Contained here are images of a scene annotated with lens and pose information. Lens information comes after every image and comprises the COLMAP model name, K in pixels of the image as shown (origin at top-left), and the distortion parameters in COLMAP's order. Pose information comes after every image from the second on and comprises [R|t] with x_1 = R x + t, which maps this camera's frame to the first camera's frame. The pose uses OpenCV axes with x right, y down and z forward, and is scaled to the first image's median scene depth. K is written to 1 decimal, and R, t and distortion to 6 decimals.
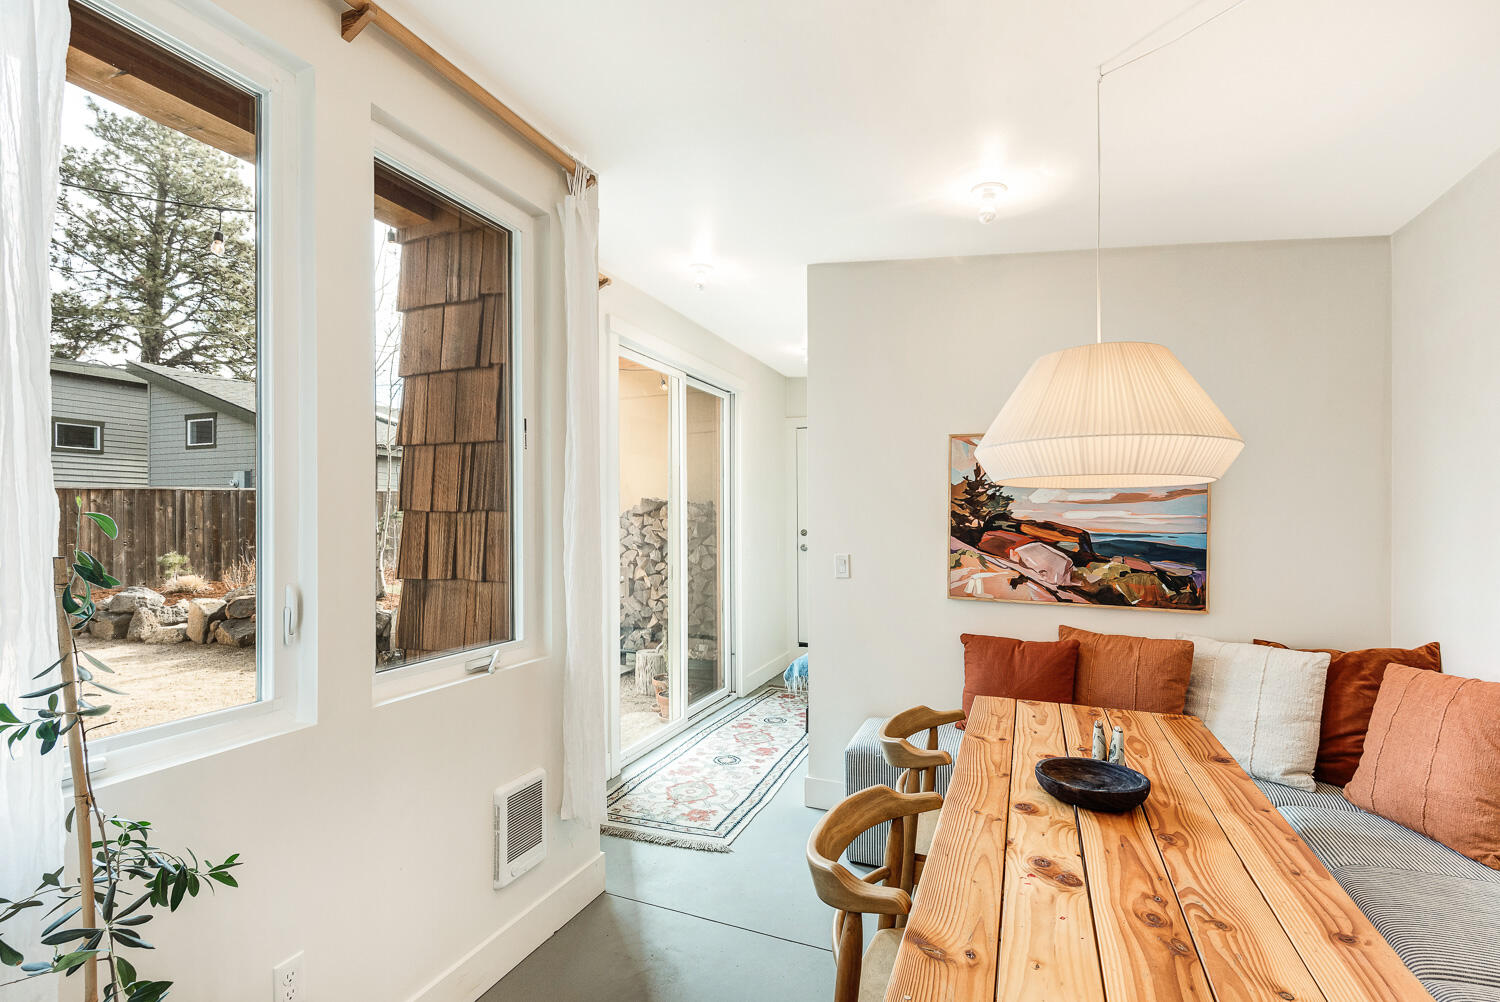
lens RADIAL K [[697.8, 0, 755.6], [0, 697.8, 503.0], [0, 0, 1]] dist [0.020208, -0.016807]
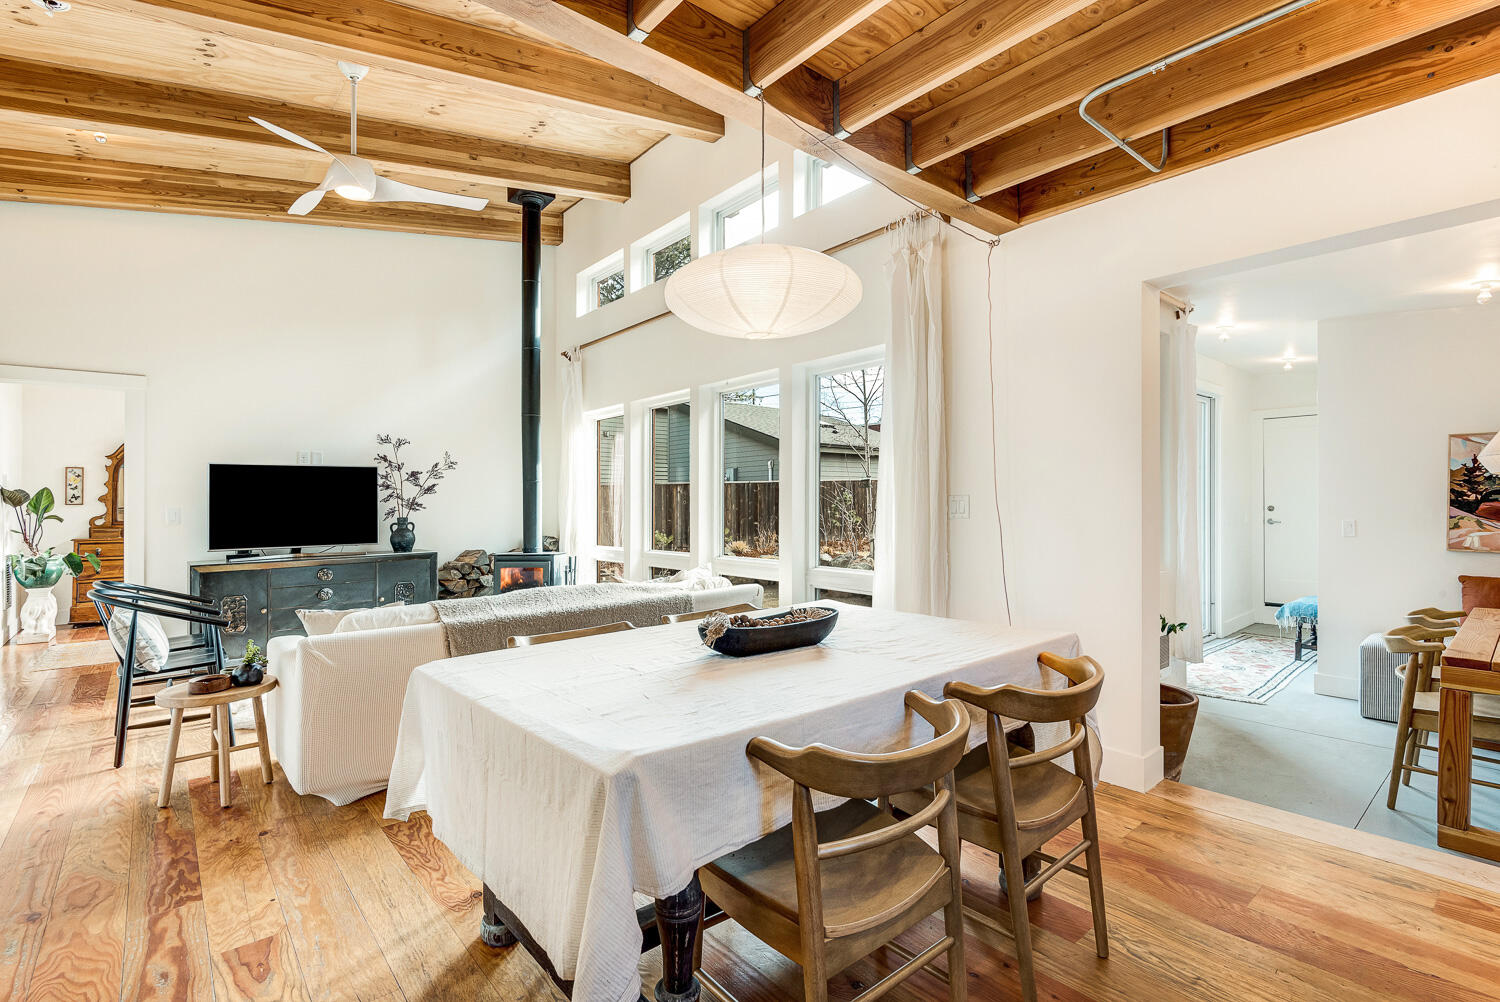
lens RADIAL K [[697.8, 0, 755.6], [0, 697.8, 503.0], [0, 0, 1]] dist [0.020208, -0.016807]
pose [[0.886487, -0.010492, -0.462634, -0.312438], [0.021939, 0.999572, 0.019371, -0.017639], [0.462233, -0.027322, 0.886337, -0.911277]]
